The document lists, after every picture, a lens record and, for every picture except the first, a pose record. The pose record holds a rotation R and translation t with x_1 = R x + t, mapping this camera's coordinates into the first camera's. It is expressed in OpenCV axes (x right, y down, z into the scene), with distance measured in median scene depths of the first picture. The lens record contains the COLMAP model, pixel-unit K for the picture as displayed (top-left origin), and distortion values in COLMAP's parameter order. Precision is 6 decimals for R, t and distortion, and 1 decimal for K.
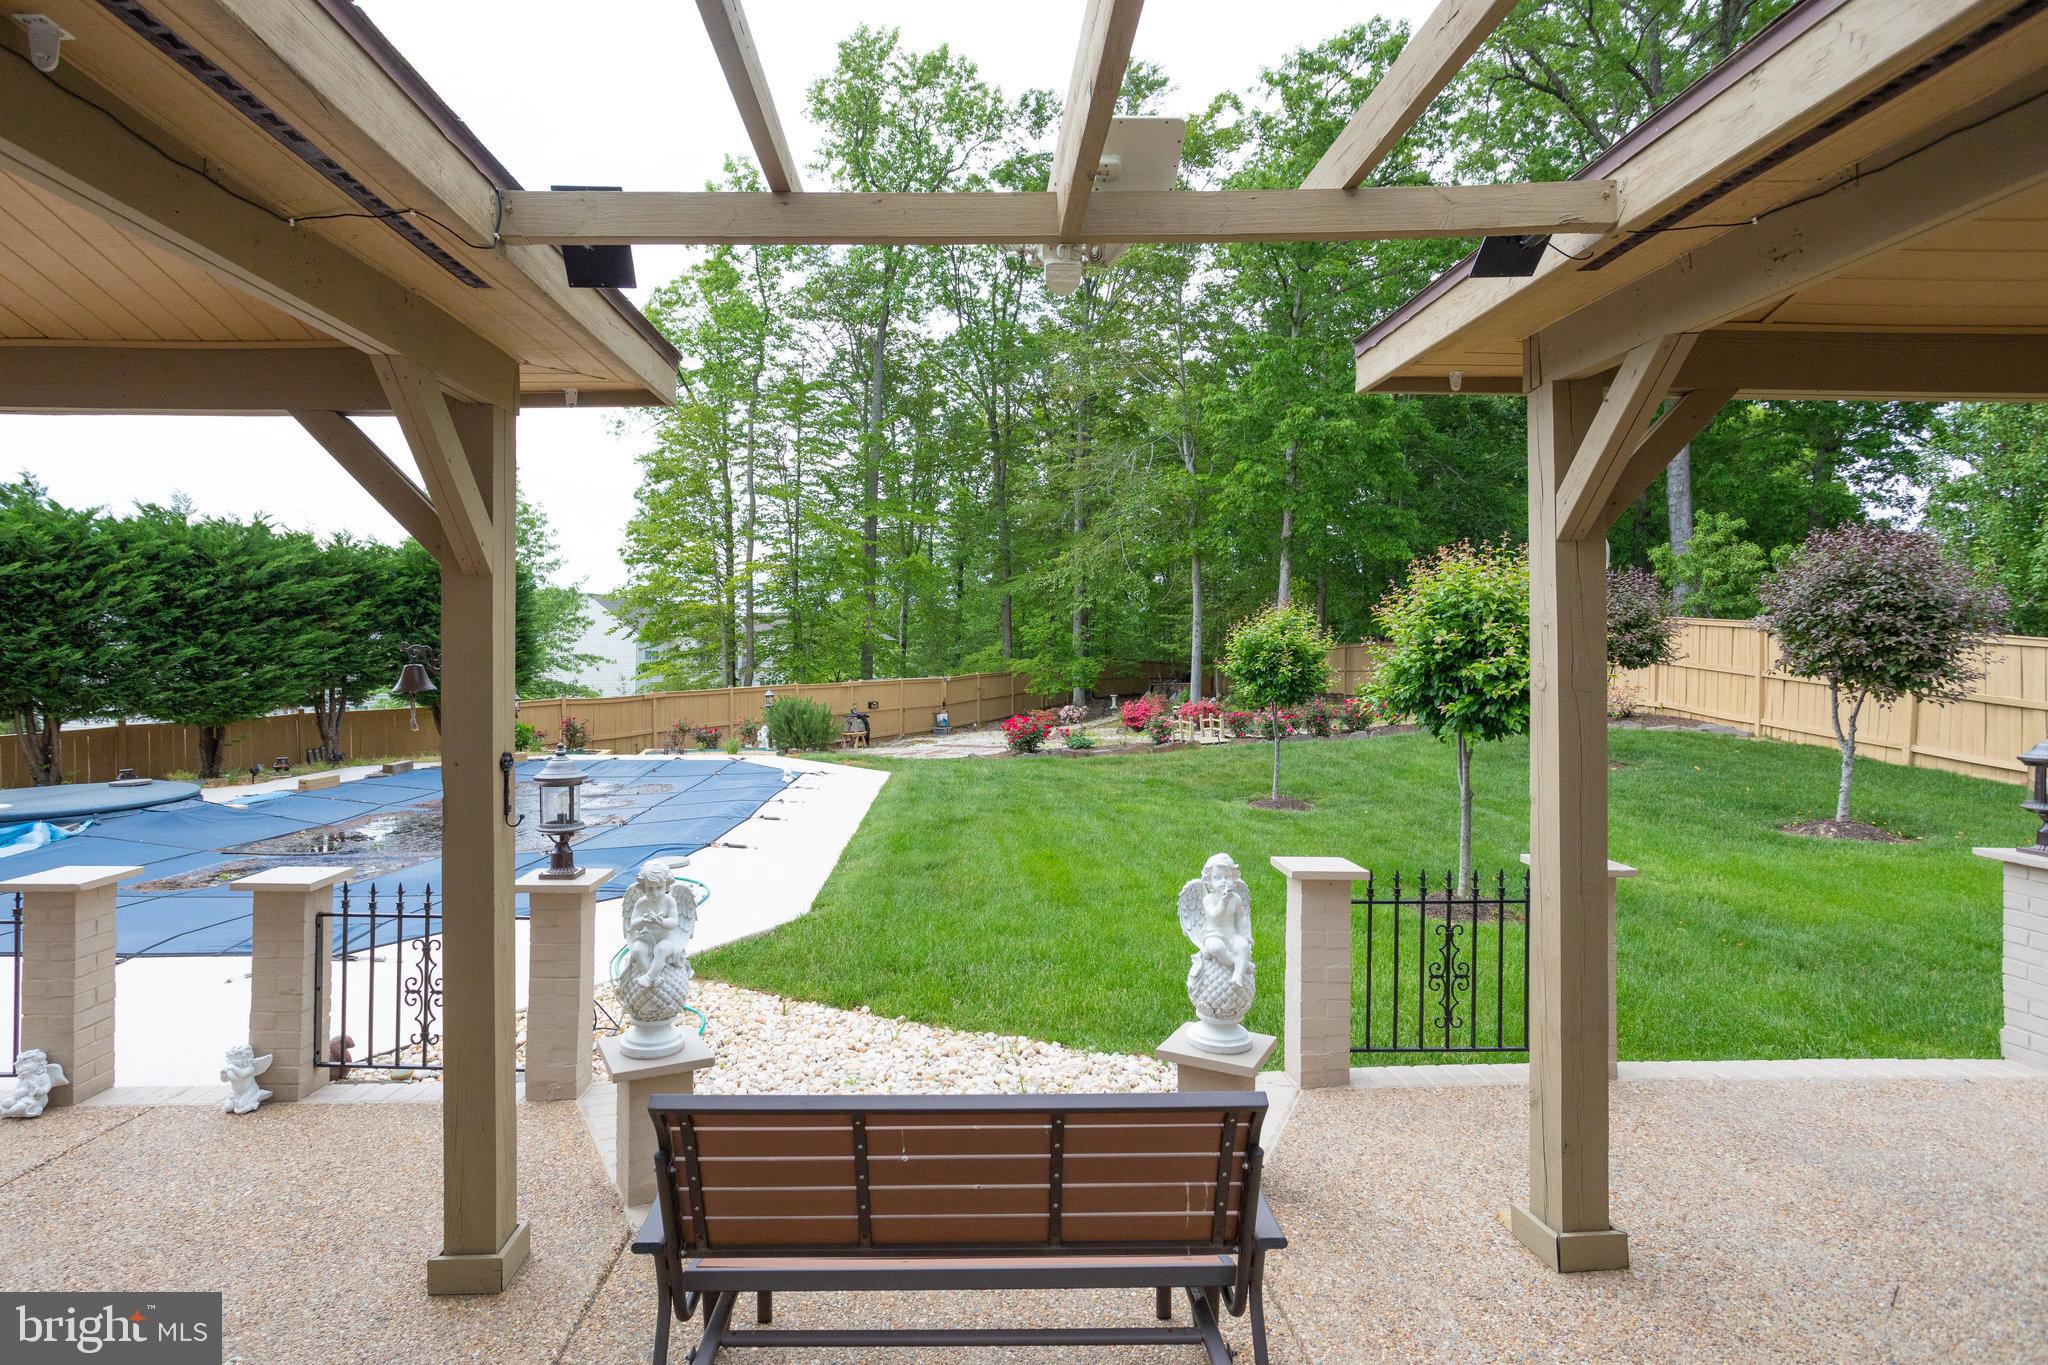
lens RADIAL K [[1021.3, 0, 993.8], [0, 1021.3, 675.0], [0, 0, 1]] dist [-0.049235, 0.037803]
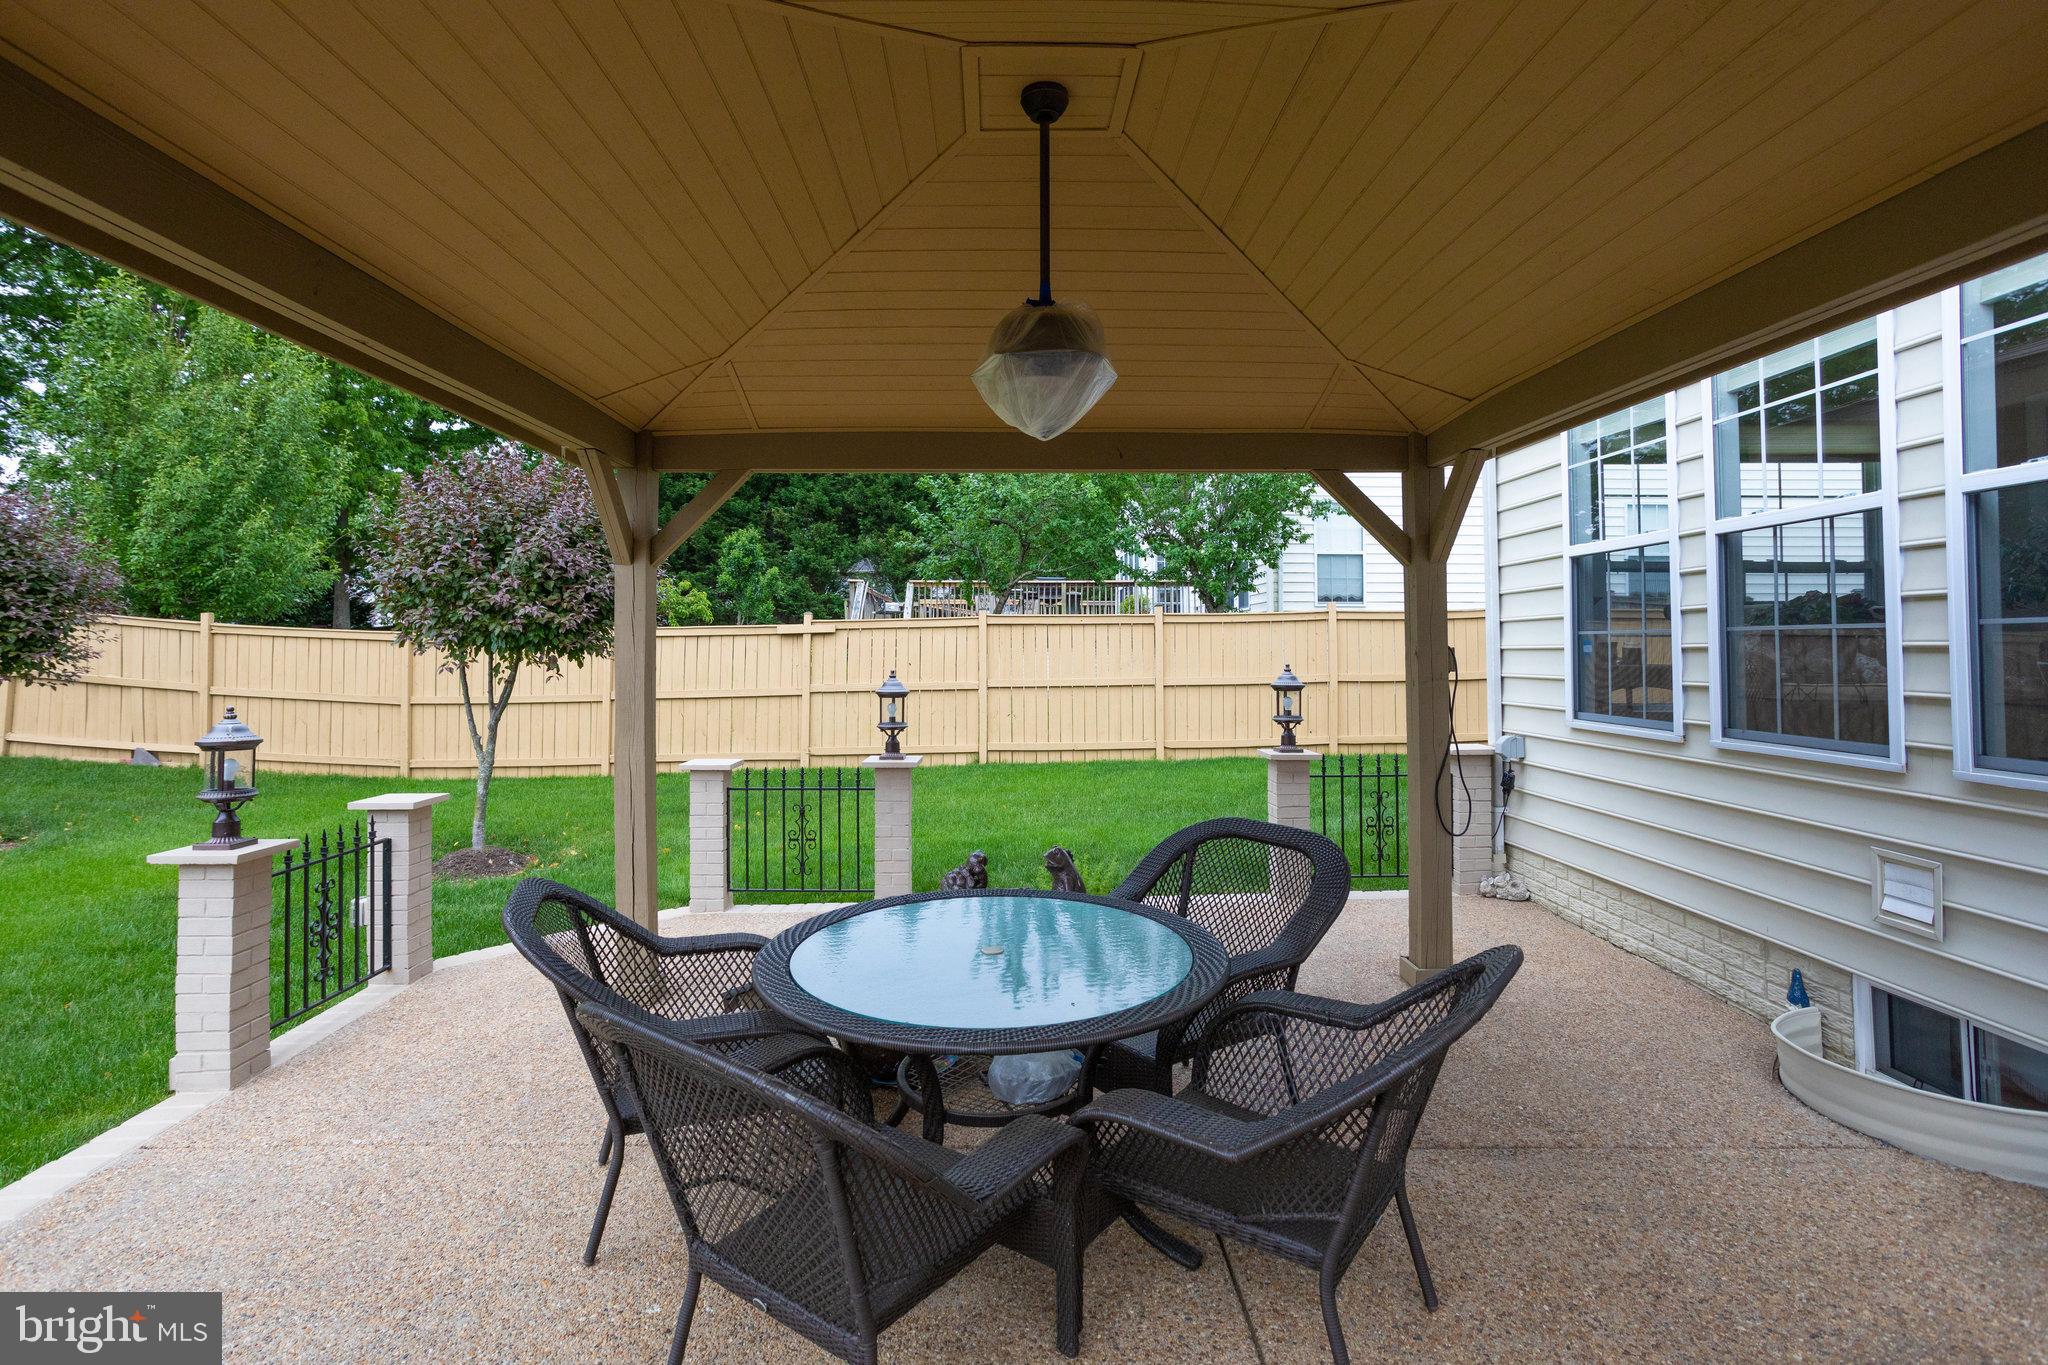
lens RADIAL K [[999.5, 0, 1008.7], [0, 999.5, 616.5], [0, 0, 1]] dist [-0.048388, 0.034875]
pose [[0.027356, 0.021467, 0.999395, 0.041695], [0.018943, 0.999579, -0.021990, 0.000723], [-0.999446, 0.019533, 0.026938, 0.064612]]
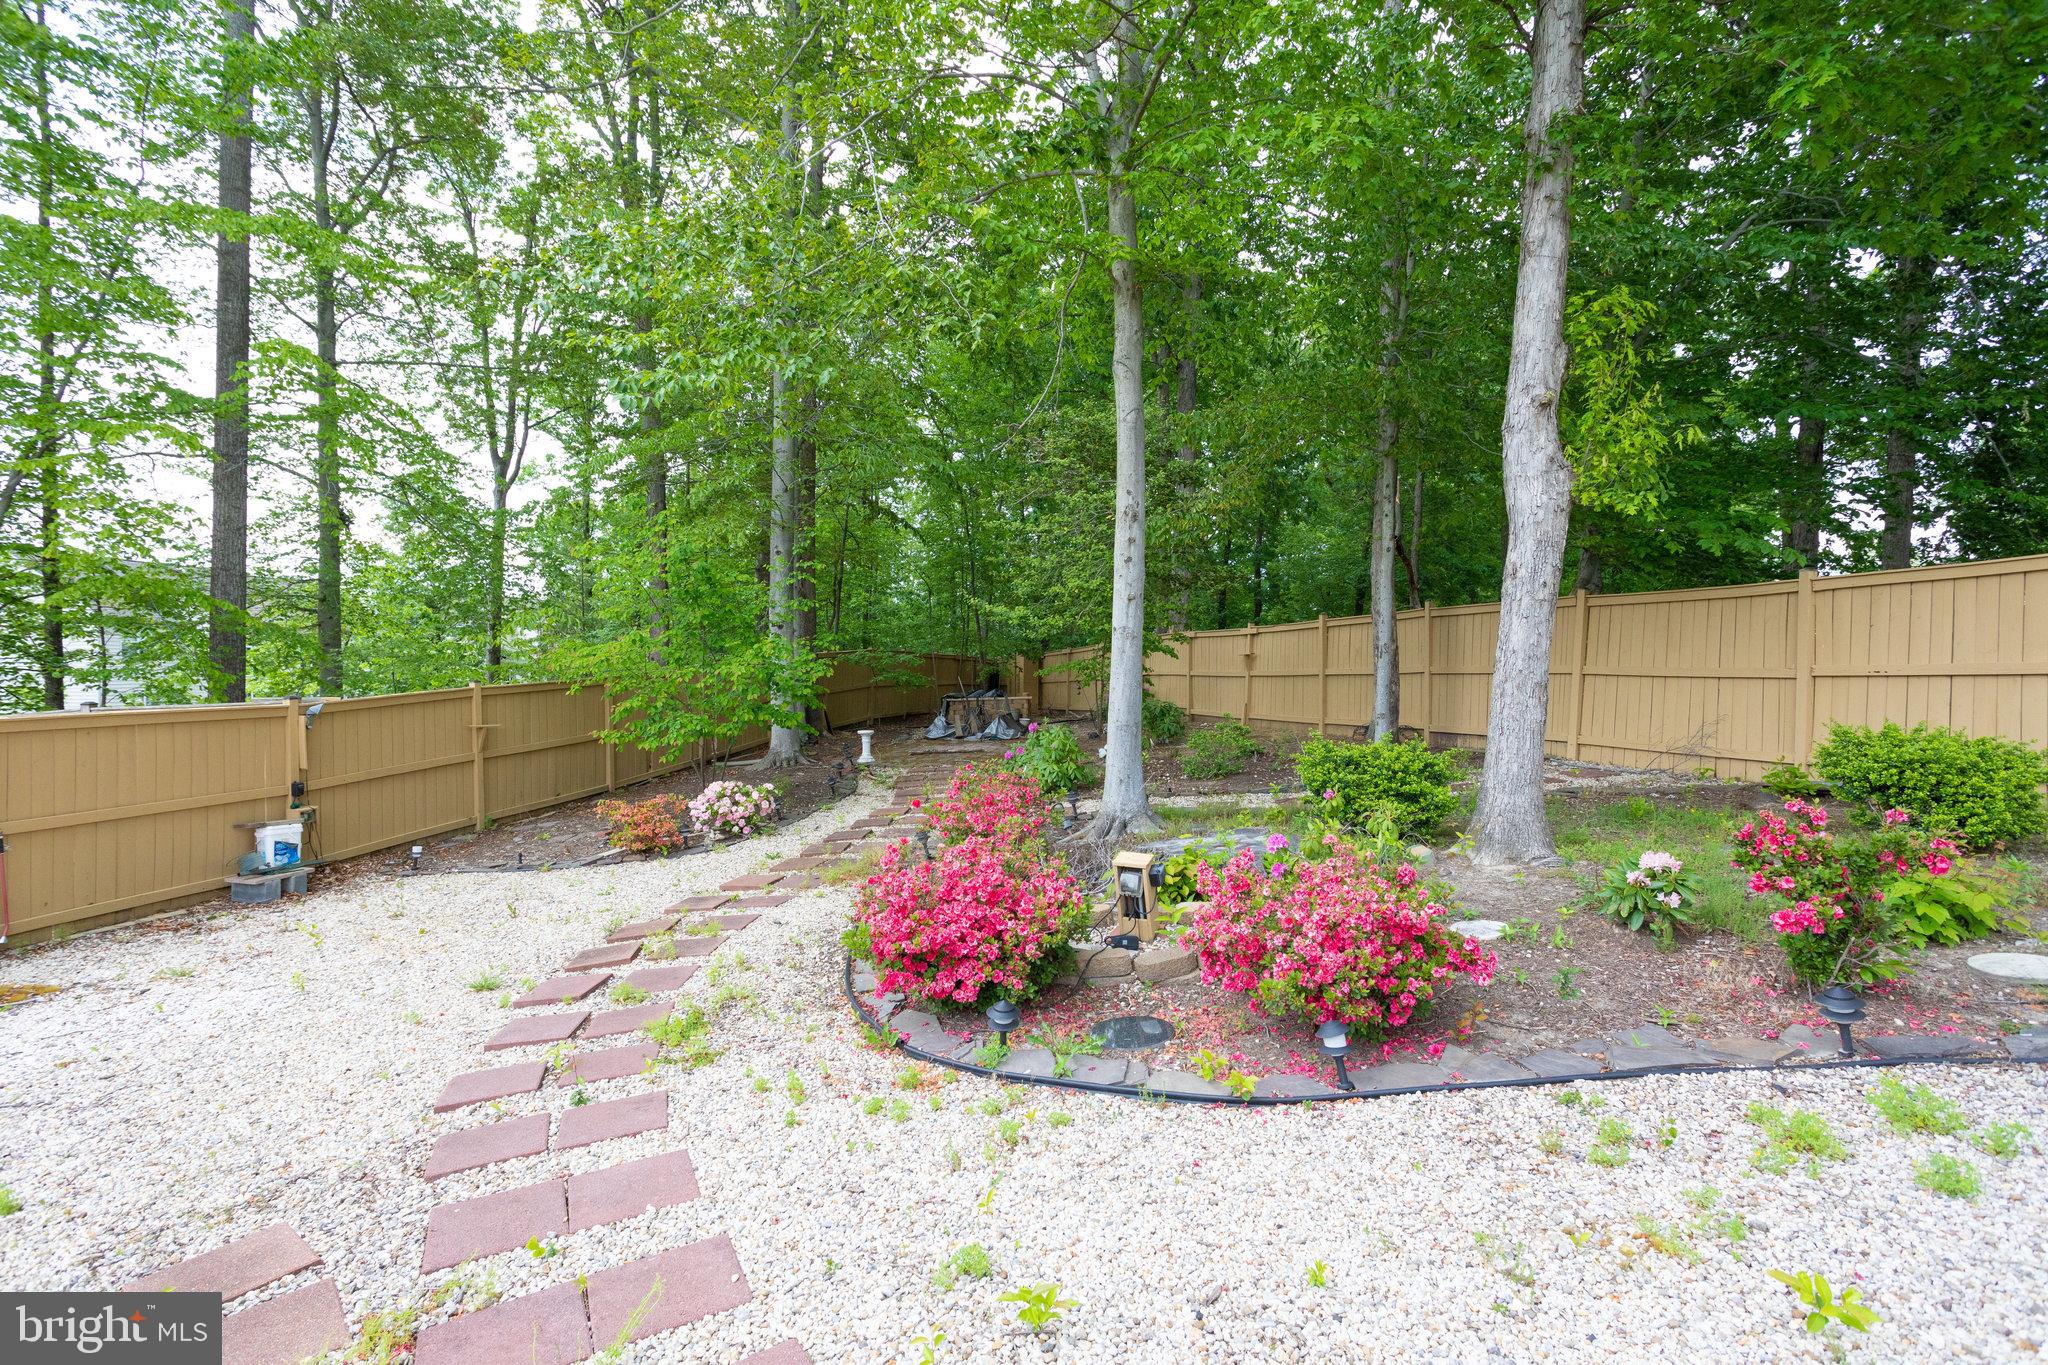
lens RADIAL K [[1021.3, 0, 993.8], [0, 1021.3, 675.0], [0, 0, 1]] dist [-0.049235, 0.037803]
pose [[0.975579, -0.007320, 0.219529, 0.151891], [0.005306, 0.999938, 0.009761, -0.012529], [-0.219587, -0.008358, 0.975557, 1.150622]]
